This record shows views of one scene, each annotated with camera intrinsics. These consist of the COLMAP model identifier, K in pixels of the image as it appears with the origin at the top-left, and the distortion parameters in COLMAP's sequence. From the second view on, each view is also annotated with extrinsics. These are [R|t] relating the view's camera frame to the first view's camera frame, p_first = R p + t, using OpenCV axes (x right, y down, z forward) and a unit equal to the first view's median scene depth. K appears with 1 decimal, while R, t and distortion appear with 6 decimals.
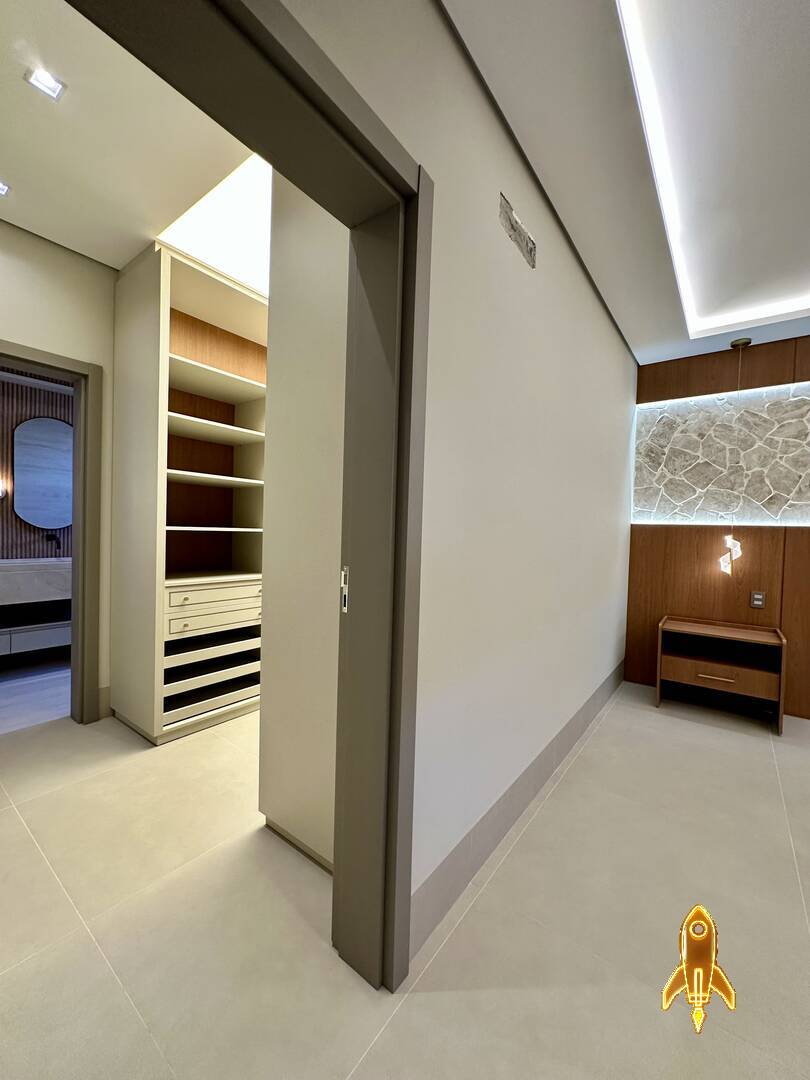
lens RADIAL K [[434.5, 0, 401.3], [0, 434.5, 541.3], [0, 0, 1]] dist [-0.003695, 0.001550]
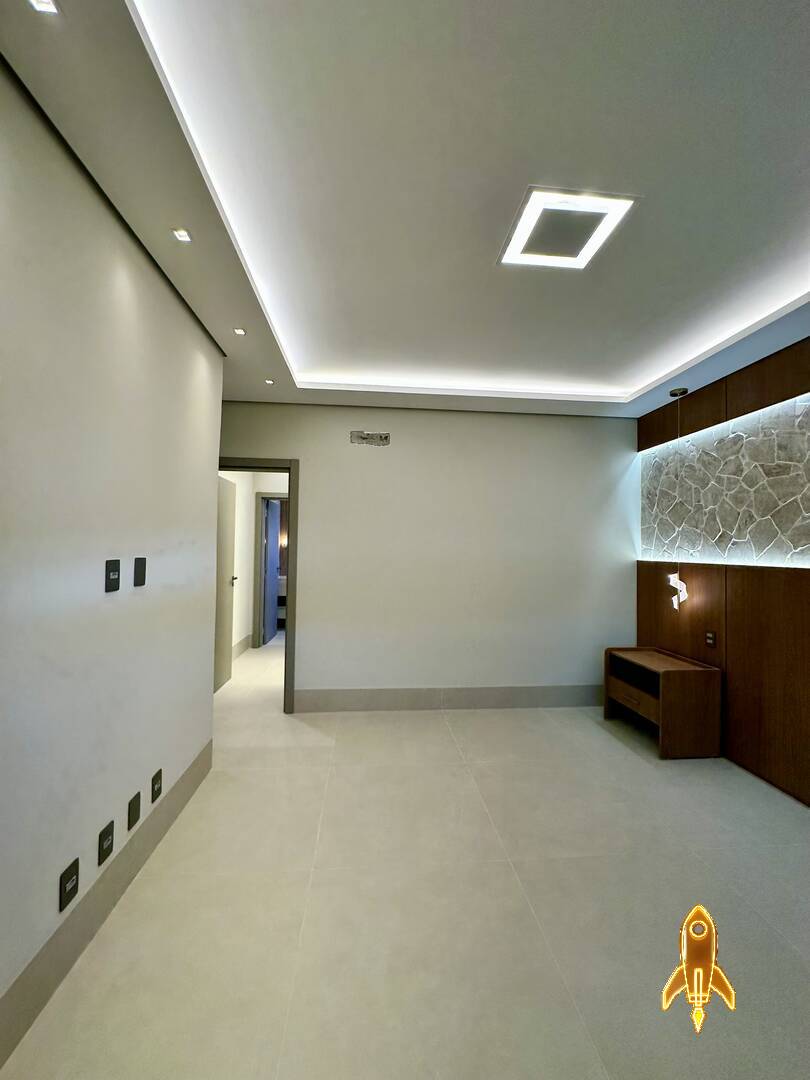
lens RADIAL K [[434.5, 0, 401.8], [0, 434.5, 540.6], [0, 0, 1]] dist [-0.003695, 0.001550]
pose [[0.667625, -0.034860, -0.743681, 1.072410], [-0.012304, 0.998250, -0.057838, -0.021942], [0.744396, 0.047764, 0.666028, -0.194777]]
